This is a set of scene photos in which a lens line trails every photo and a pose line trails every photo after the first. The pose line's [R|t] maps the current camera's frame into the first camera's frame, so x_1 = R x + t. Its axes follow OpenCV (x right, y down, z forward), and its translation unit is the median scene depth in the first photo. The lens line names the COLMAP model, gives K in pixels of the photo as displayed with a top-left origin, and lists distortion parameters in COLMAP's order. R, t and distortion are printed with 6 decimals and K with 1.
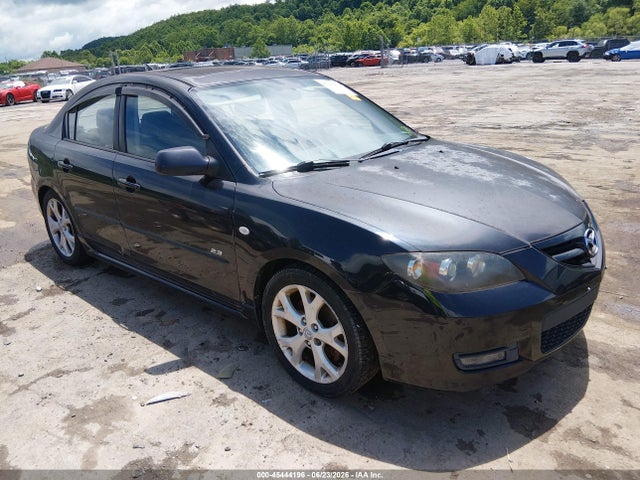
lens RADIAL K [[526.3, 0, 320.0], [0, 526.3, 240.0], [0, 0, 1]] dist [-0.002425, -0.007353]
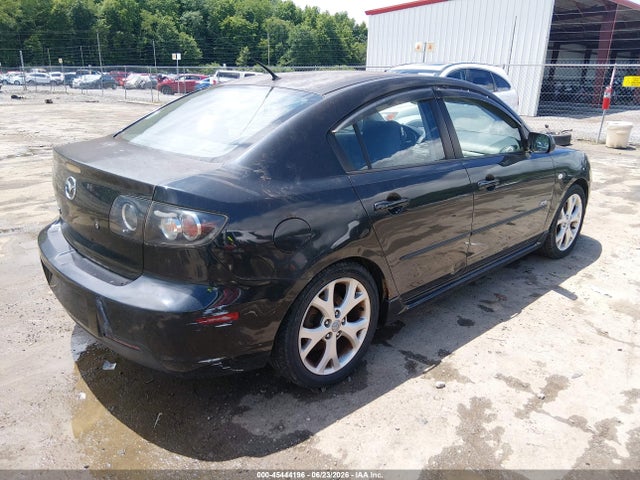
lens RADIAL K [[526.3, 0, 320.0], [0, 526.3, 240.0], [0, 0, 1]] dist [-0.002425, -0.007353]
pose [[0.012850, -0.215444, 0.976432, -1.339154], [0.303934, 0.931150, 0.201453, -0.294303], [-0.952606, 0.294182, 0.077446, 1.226697]]
